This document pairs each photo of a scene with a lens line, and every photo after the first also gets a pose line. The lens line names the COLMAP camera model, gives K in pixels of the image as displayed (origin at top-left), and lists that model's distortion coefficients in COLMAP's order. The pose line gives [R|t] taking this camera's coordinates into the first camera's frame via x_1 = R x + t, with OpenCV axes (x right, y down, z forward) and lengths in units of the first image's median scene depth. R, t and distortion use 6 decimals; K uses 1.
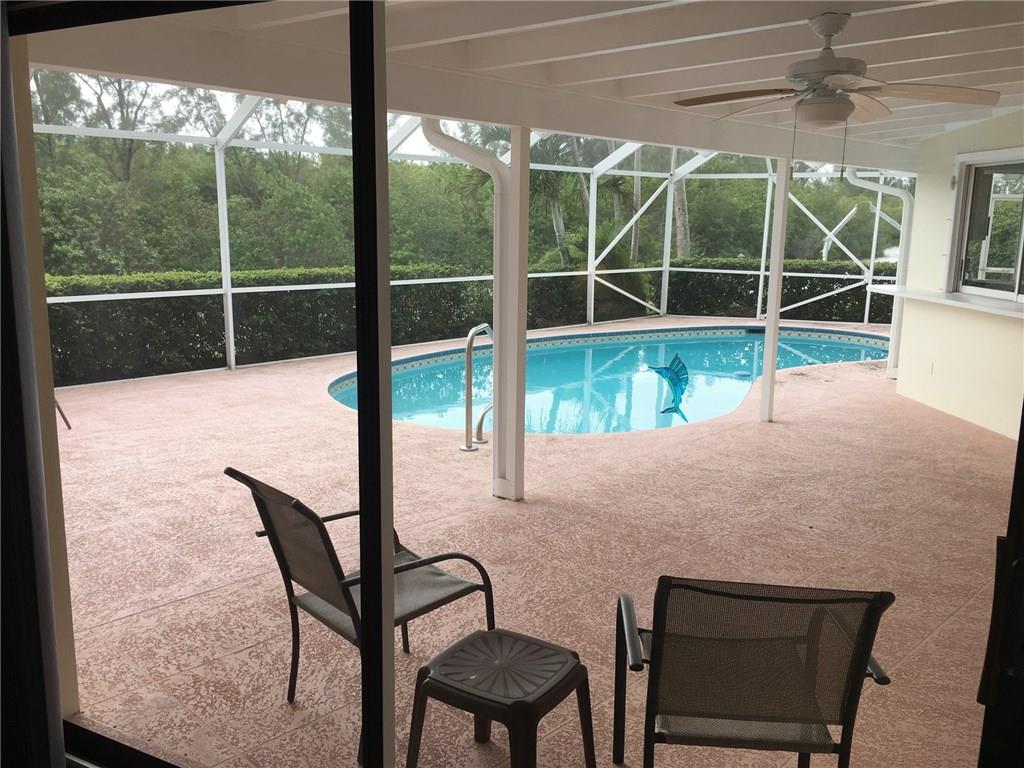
lens RADIAL K [[869.4, 0, 510.1], [0, 869.4, 378.6], [0, 0, 1]] dist [0.033119, -0.006152]
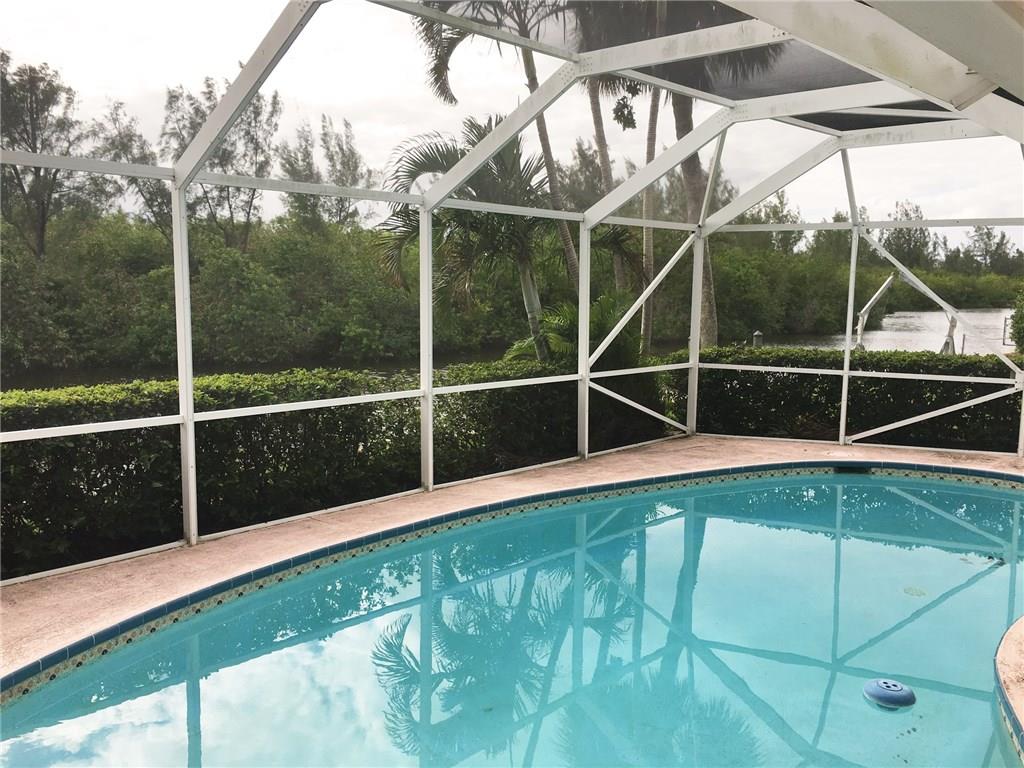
lens RADIAL K [[869.4, 0, 510.1], [0, 869.4, 378.6], [0, 0, 1]] dist [0.033119, -0.006152]
pose [[0.999786, -0.008467, 0.018900, 0.027139], [0.009934, 0.996830, -0.078936, -0.068887], [-0.018171, 0.079107, 0.996701, 0.360825]]
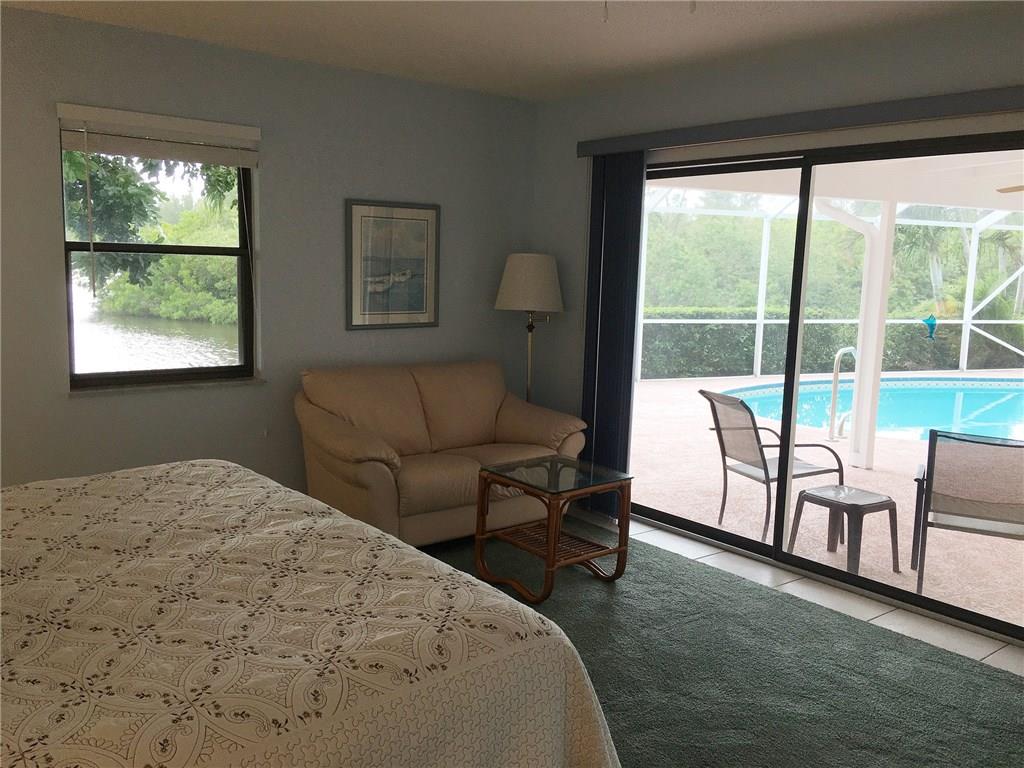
lens RADIAL K [[869.4, 0, 510.1], [0, 869.4, 378.6], [0, 0, 1]] dist [0.033119, -0.006152]
pose [[0.917290, 0.065305, -0.392829, 0.008008], [-0.088079, 0.995302, -0.040210, 0.035005], [0.388357, 0.071484, 0.918732, -0.167466]]
